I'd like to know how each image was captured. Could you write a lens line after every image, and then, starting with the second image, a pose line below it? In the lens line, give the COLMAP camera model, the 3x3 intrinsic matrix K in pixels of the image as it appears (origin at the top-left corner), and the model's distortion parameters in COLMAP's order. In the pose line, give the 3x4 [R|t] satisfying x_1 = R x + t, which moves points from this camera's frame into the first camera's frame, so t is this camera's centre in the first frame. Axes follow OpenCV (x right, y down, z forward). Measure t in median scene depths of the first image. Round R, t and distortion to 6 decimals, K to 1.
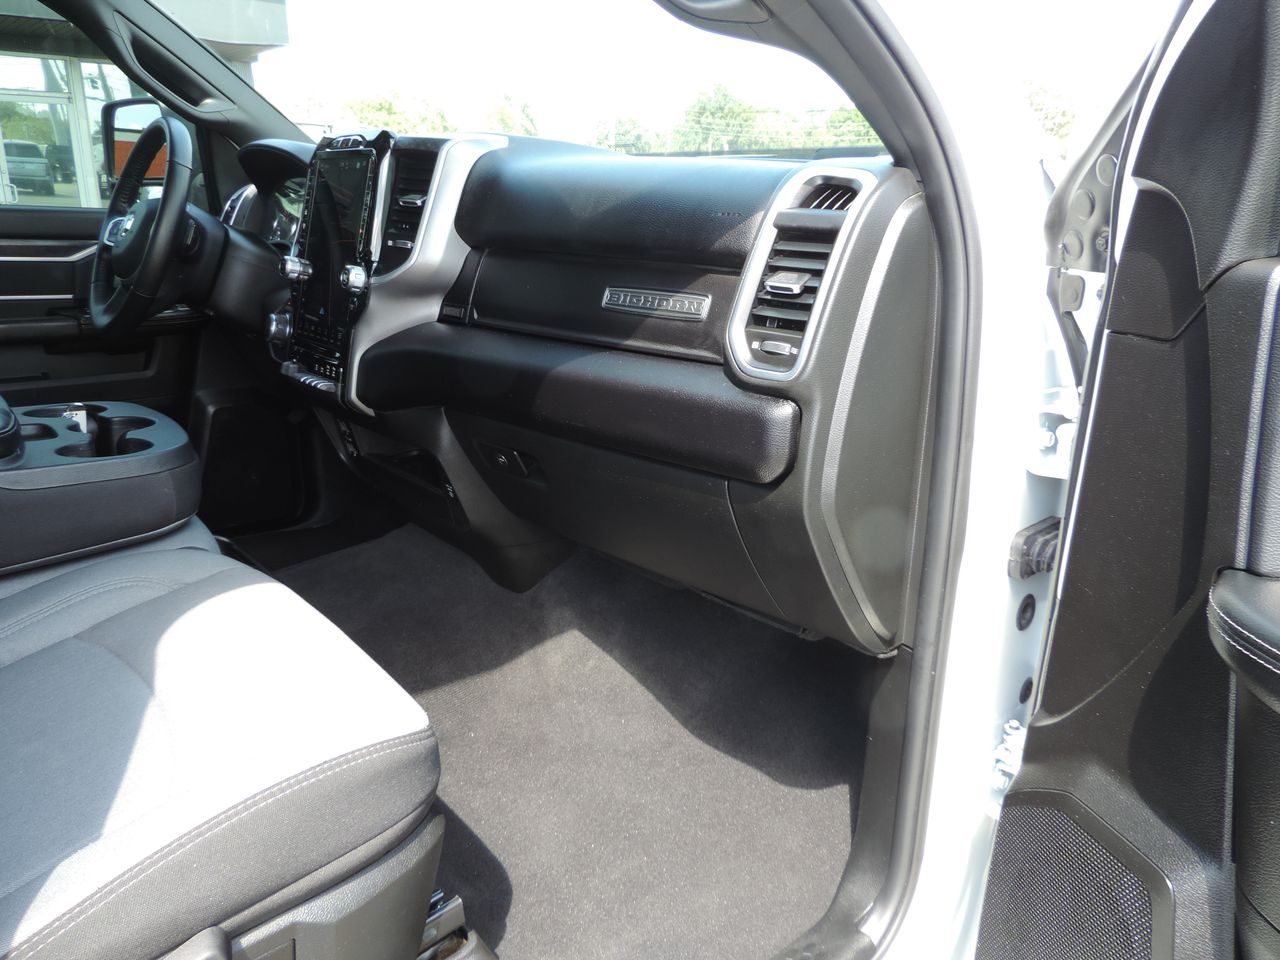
lens RADIAL K [[899.5, 0, 637.1], [0, 899.5, 474.5], [0, 0, 1]] dist [-0.025184, 0.014033]
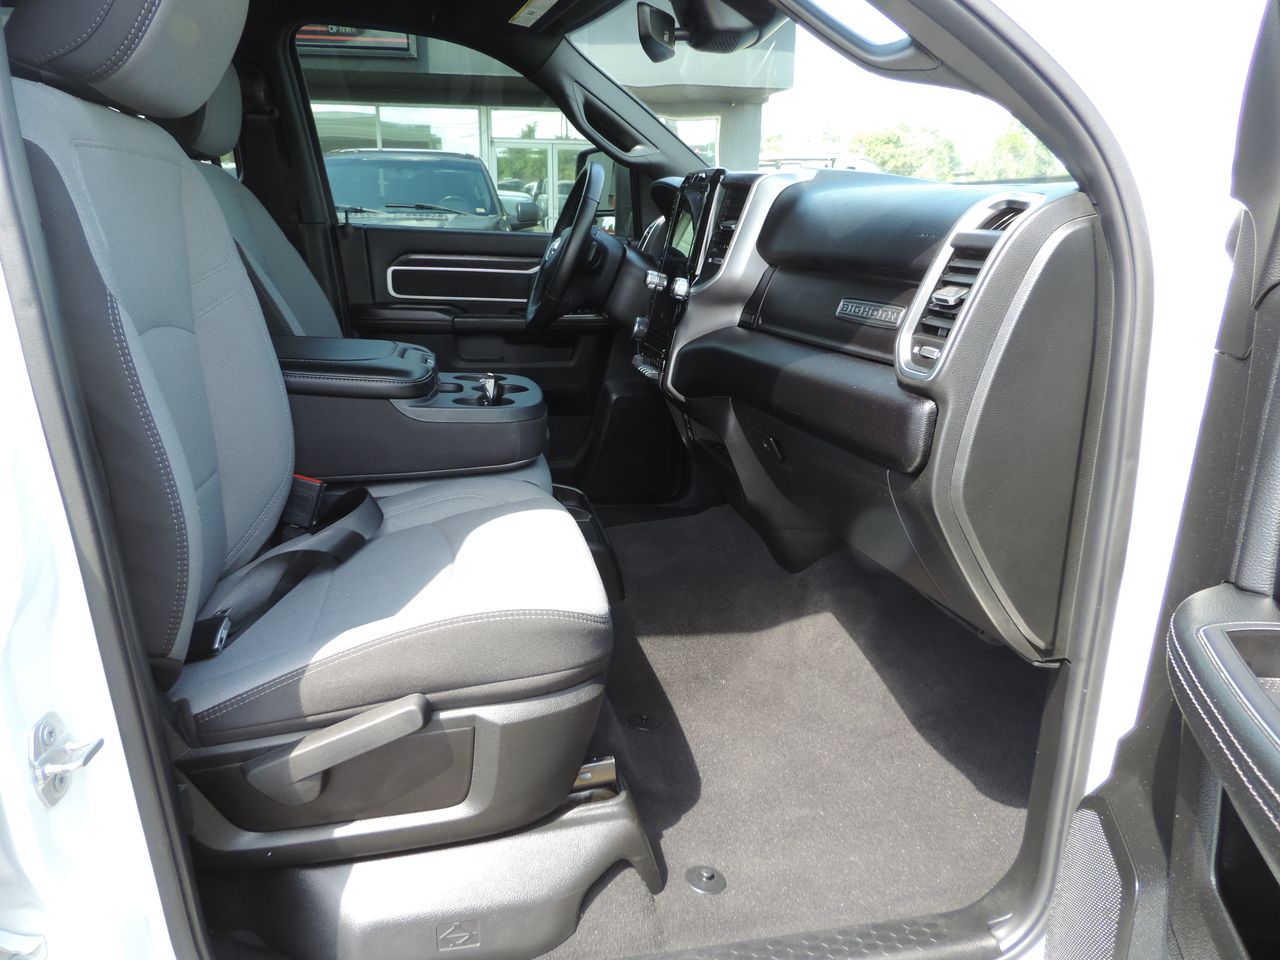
lens RADIAL K [[899.5, 0, 648.1], [0, 899.5, 476.9], [0, 0, 1]] dist [-0.025184, 0.014033]
pose [[0.873910, 0.127234, -0.469141, 0.272617], [-0.141104, 0.989979, 0.005642, 0.038959], [0.465157, 0.061267, 0.883105, -0.098985]]
